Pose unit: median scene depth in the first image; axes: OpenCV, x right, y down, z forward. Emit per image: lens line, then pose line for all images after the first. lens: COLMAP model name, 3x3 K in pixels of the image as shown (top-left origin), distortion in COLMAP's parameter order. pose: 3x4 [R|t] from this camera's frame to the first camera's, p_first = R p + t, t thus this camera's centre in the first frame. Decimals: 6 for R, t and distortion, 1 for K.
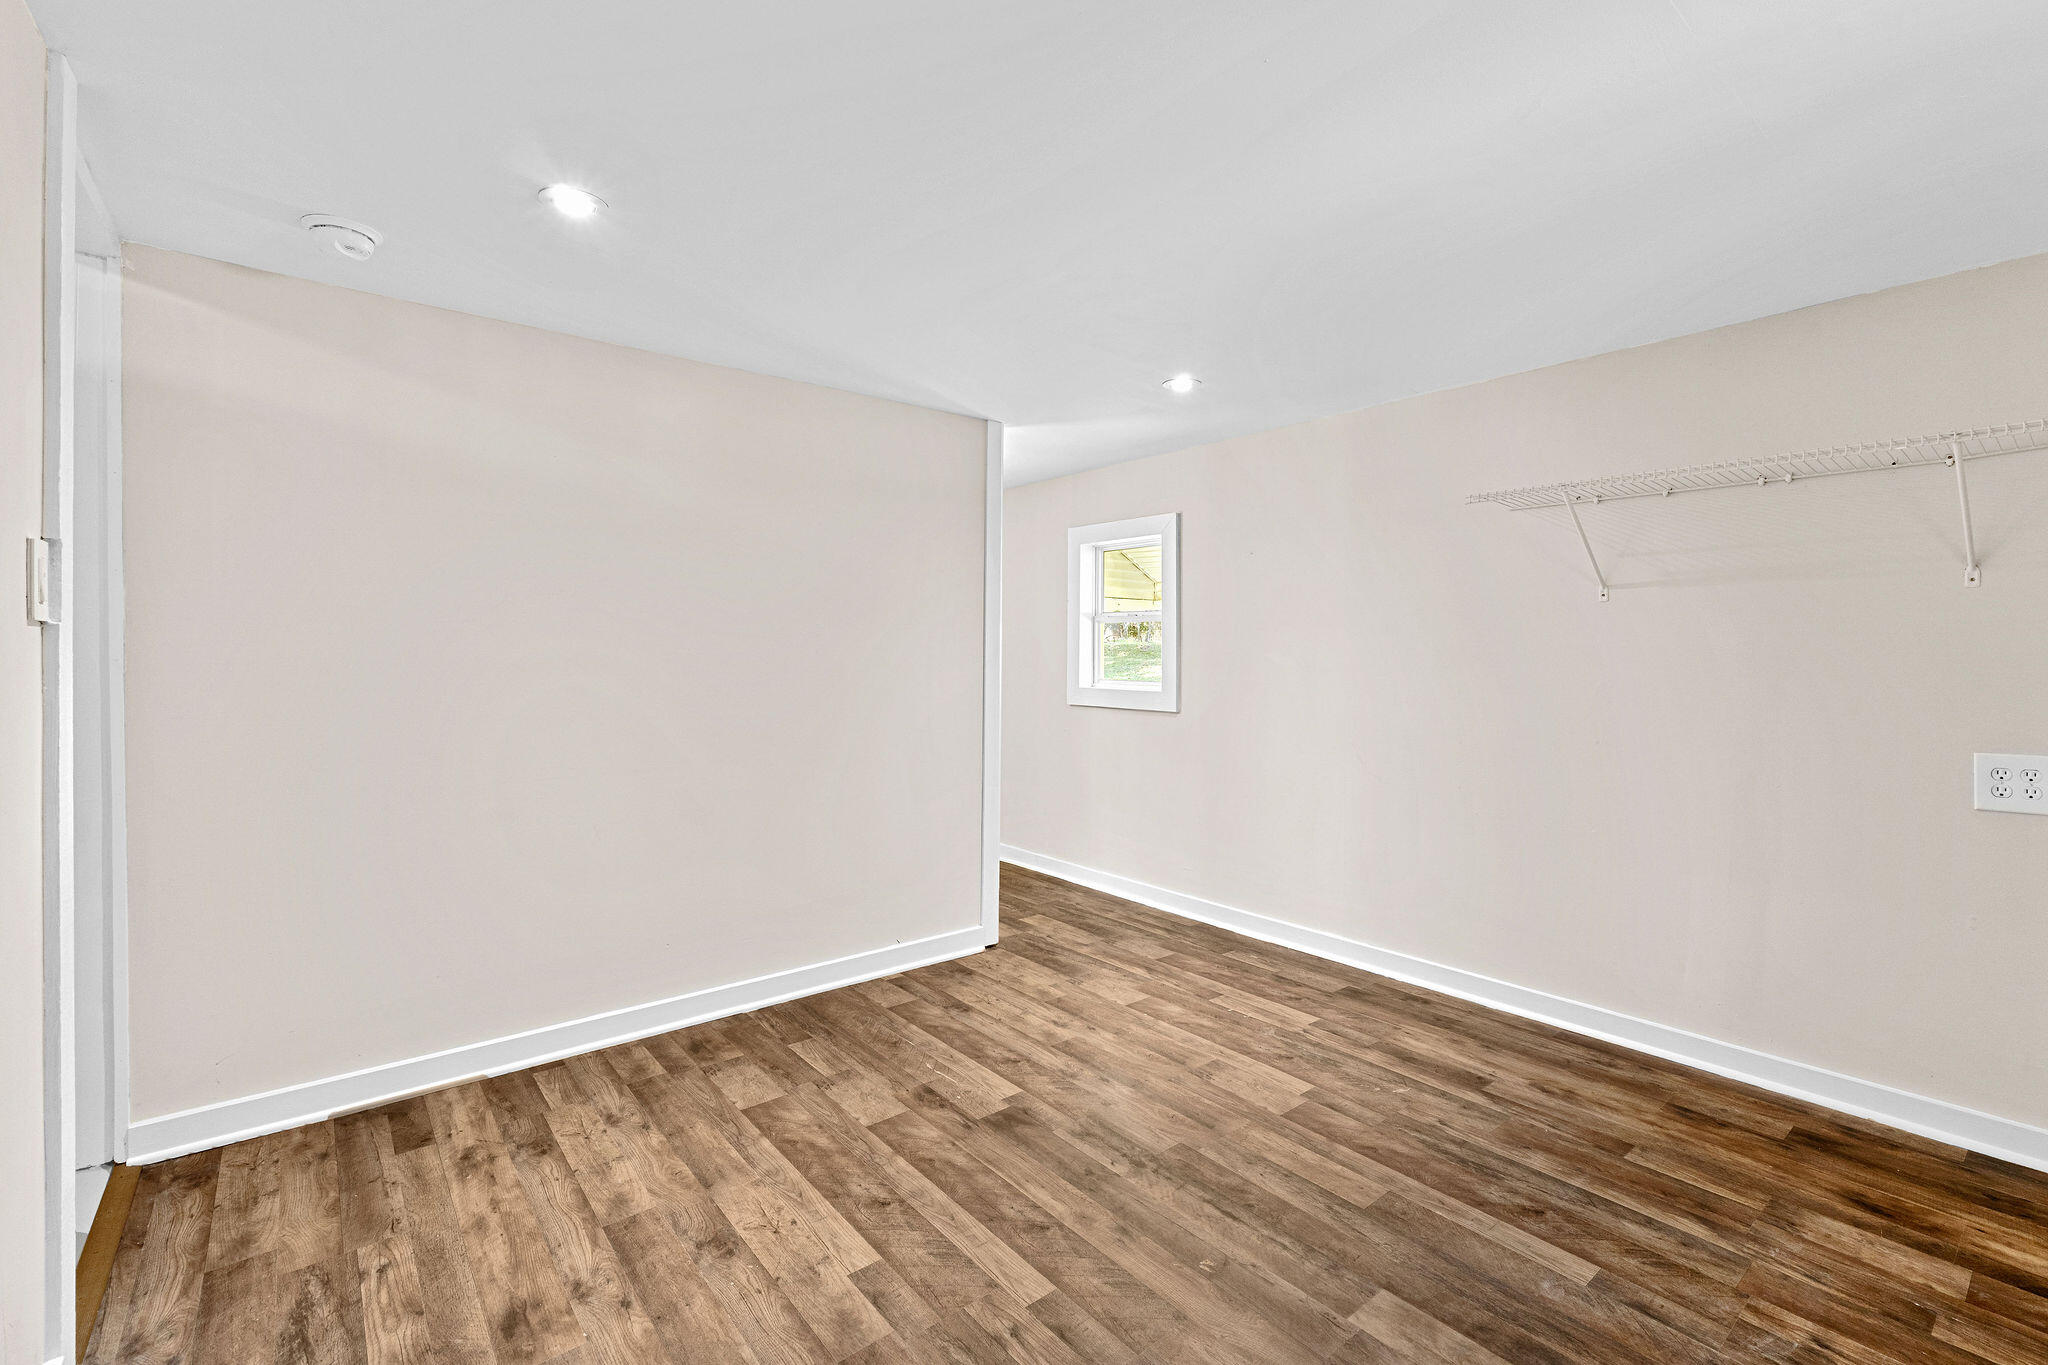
lens RADIAL K [[859.5, 0, 1017.5], [0, 859.5, 658.1], [0, 0, 1]] dist [-0.010049, 0.000115]
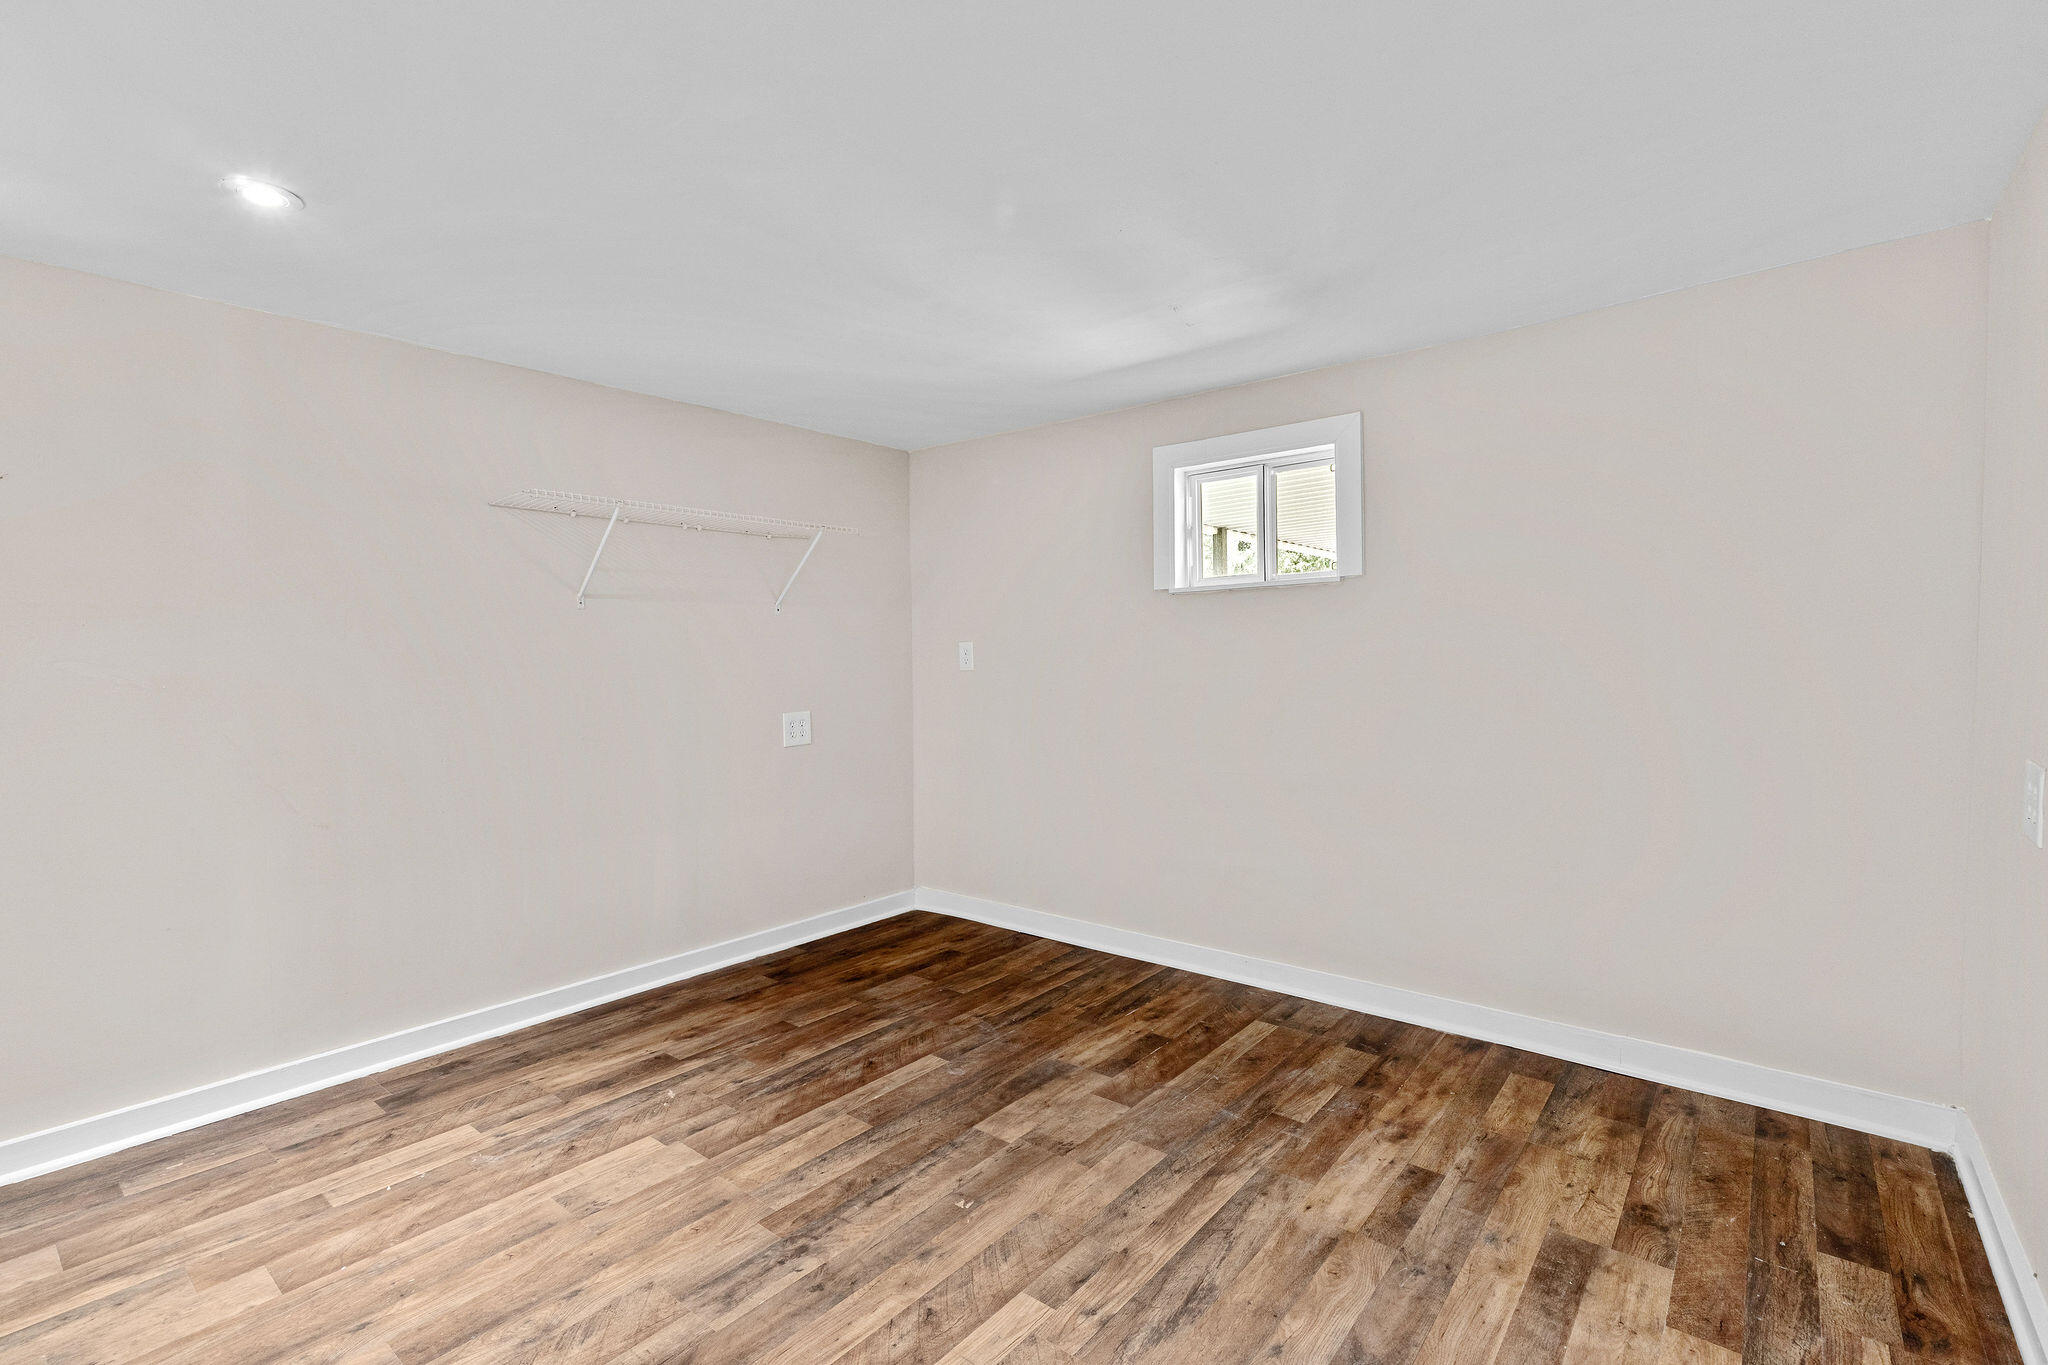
lens RADIAL K [[859.5, 0, 1017.5], [0, 859.5, 658.1], [0, 0, 1]] dist [-0.010049, 0.000115]
pose [[-0.147288, -0.006362, 0.989073, -0.635608], [0.018464, 0.999787, 0.009180, -0.010770], [-0.988921, 0.019615, -0.147140, 0.768845]]
